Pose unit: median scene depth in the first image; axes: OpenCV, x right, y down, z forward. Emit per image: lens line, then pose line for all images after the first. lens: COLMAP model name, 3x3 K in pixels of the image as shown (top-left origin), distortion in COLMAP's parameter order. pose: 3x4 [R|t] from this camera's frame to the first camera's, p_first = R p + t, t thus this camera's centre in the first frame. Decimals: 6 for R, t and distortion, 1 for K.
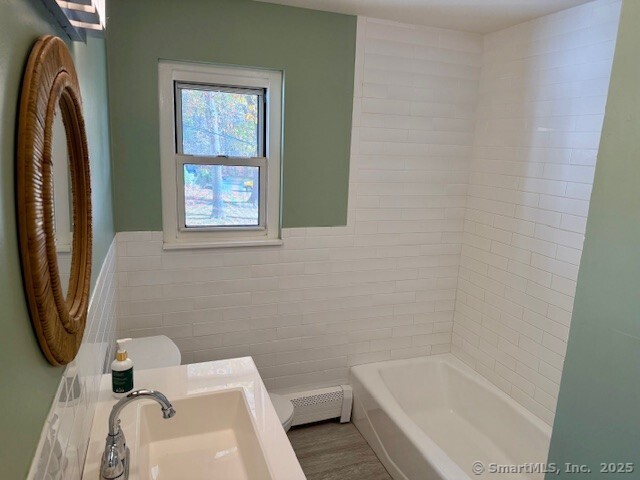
lens RADIAL K [[456.5, 0, 318.8], [0, 456.5, 242.1], [0, 0, 1]] dist [0.048366, -0.003629]
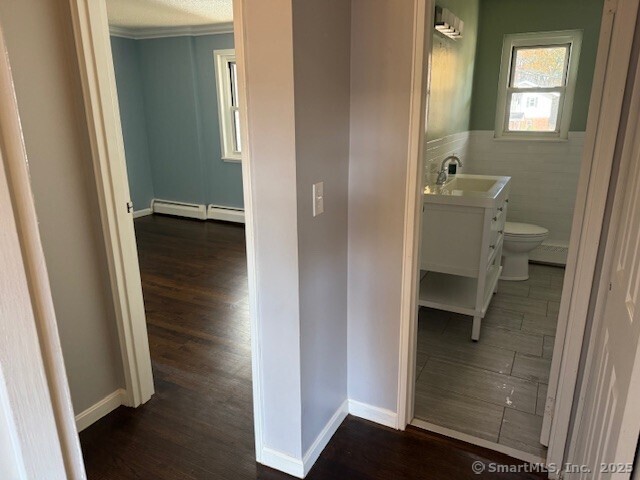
lens RADIAL K [[456.5, 0, 318.8], [0, 456.5, 242.1], [0, 0, 1]] dist [0.048366, -0.003629]
pose [[0.681314, 0.166491, -0.712806, 0.538978], [-0.123552, 0.985975, 0.112201, 0.273358], [0.721489, 0.011624, 0.692328, -0.739845]]
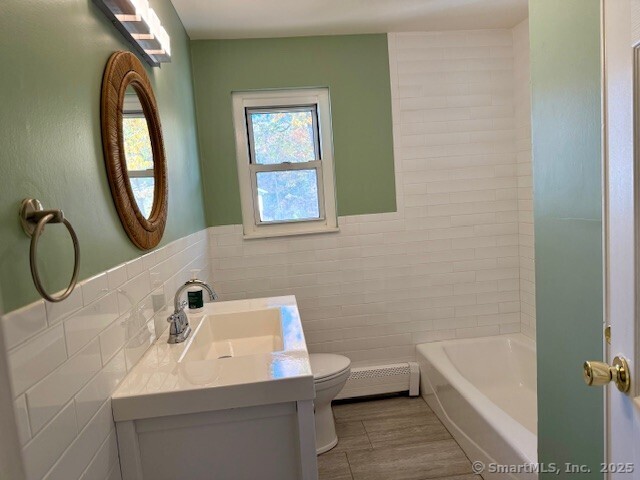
lens RADIAL K [[456.5, 0, 318.8], [0, 456.5, 242.1], [0, 0, 1]] dist [0.048366, -0.003629]
pose [[0.964311, -0.085027, -0.250749, 0.156703], [0.057129, 0.991544, -0.116522, 0.164439], [0.258536, 0.098039, 0.961014, -0.129812]]
